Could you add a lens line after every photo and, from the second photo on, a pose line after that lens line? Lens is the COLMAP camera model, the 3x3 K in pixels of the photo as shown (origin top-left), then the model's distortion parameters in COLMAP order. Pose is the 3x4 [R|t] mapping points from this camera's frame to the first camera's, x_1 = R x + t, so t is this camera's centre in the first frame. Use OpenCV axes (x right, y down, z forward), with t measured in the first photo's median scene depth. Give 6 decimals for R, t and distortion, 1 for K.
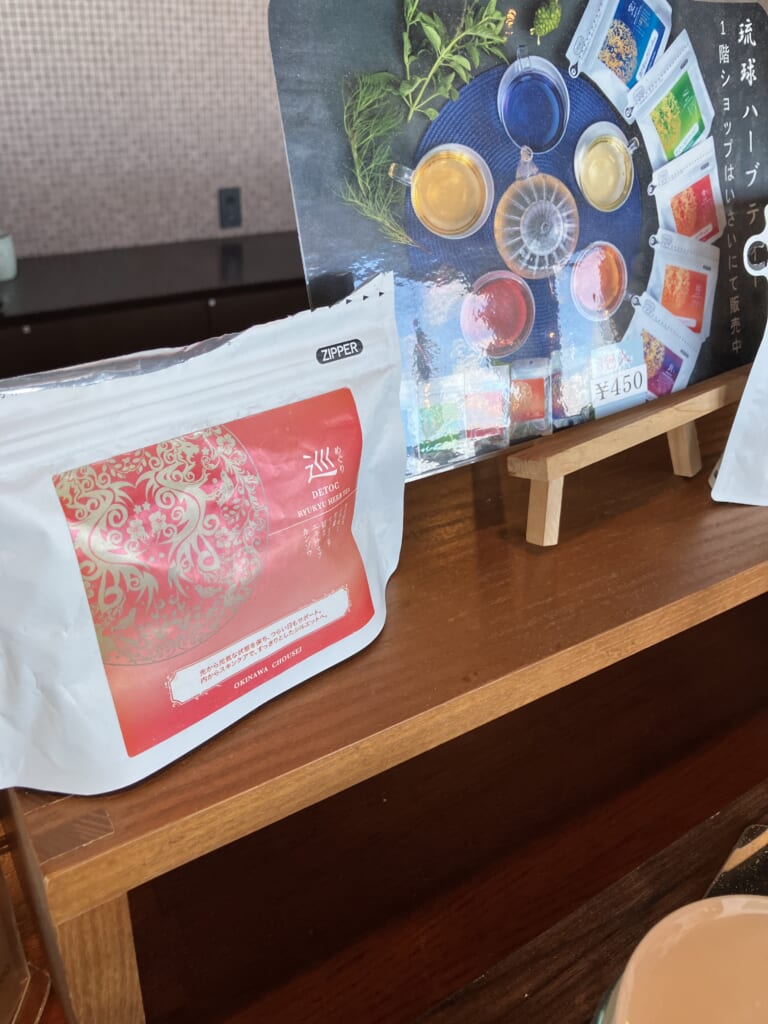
lens RADIAL K [[912.8, 0, 384.0], [0, 912.8, 512.0], [0, 0, 1]] dist [-0.024008, 0.010510]
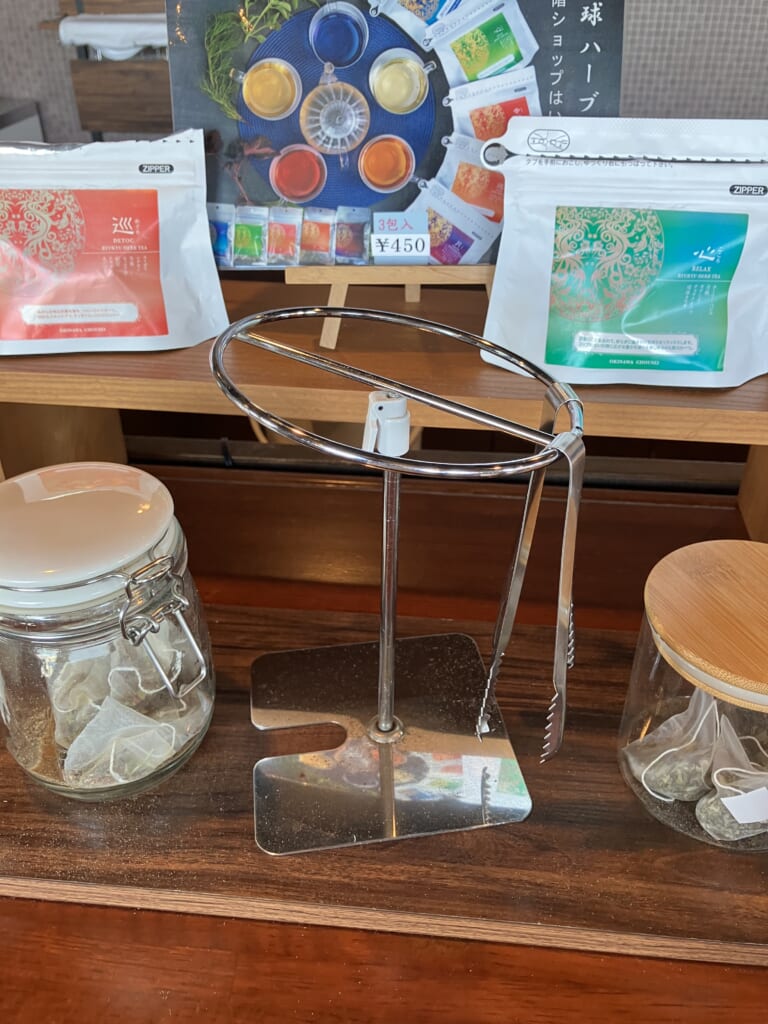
lens RADIAL K [[897.4, 0, 384.0], [0, 897.4, 512.0], [0, 0, 1]] dist [-0.003515, 0.011558]
pose [[0.750940, 0.298869, -0.588869, 1.258011], [-0.298983, 0.948966, 0.100360, 0.126434], [0.588811, 0.100697, 0.801974, -0.072189]]
